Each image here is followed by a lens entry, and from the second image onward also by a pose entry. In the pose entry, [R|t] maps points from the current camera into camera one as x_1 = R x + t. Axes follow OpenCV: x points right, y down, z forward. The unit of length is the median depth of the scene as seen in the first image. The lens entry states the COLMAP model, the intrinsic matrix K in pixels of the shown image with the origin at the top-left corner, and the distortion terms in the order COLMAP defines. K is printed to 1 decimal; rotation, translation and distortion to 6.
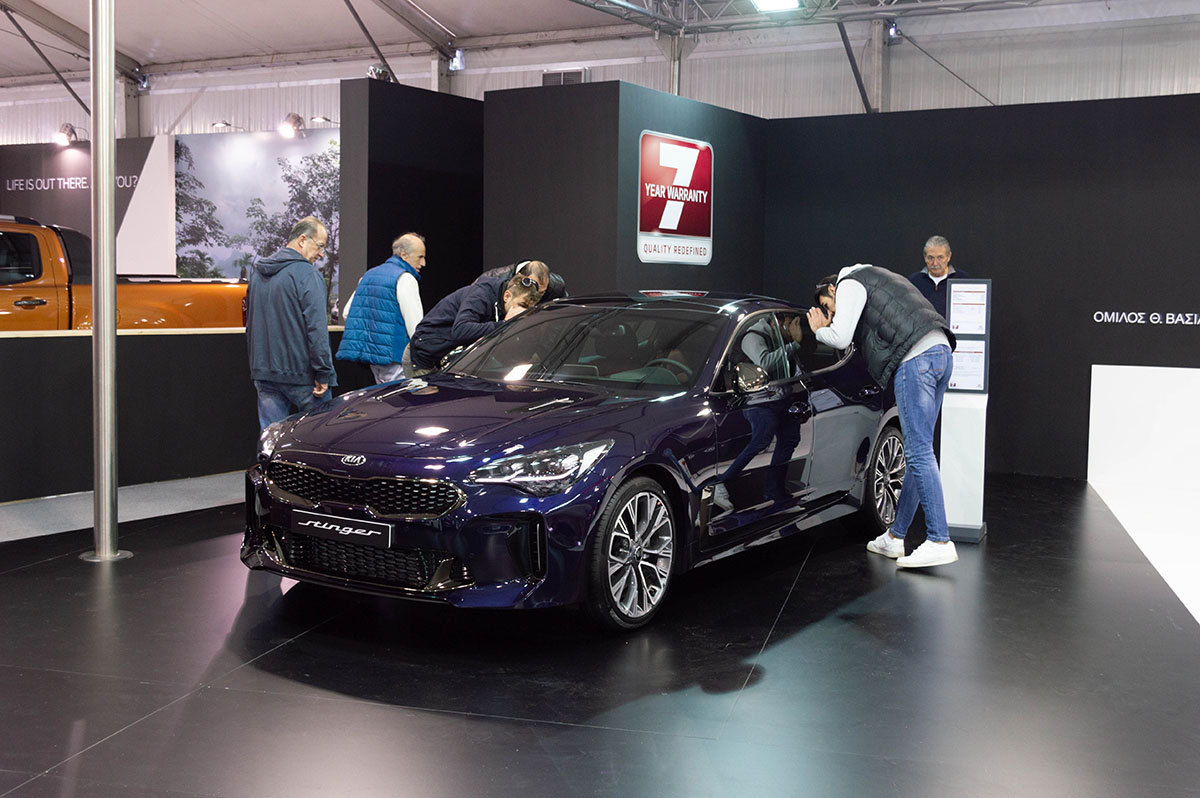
lens RADIAL K [[1327.8, 0, 600.0], [0, 1327.8, 399.0], [0, 0, 1]] dist [0.011672, -0.007640]
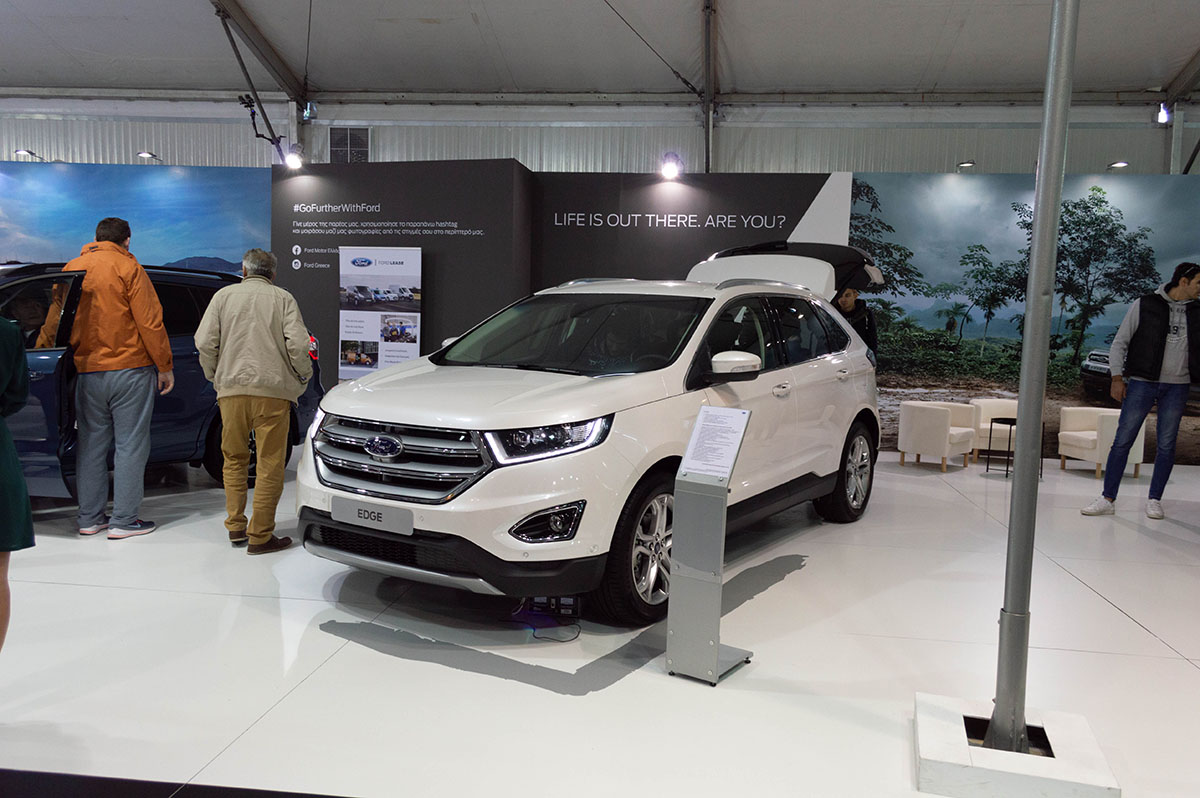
lens RADIAL K [[978.0, 0, 600.0], [0, 978.0, 399.0], [0, 0, 1]] dist [0.056424, -0.000043]
pose [[0.910437, -0.036710, 0.412015, -0.782939], [0.032263, 0.999322, 0.017745, -0.061792], [-0.412387, -0.002863, 0.911004, 0.463383]]
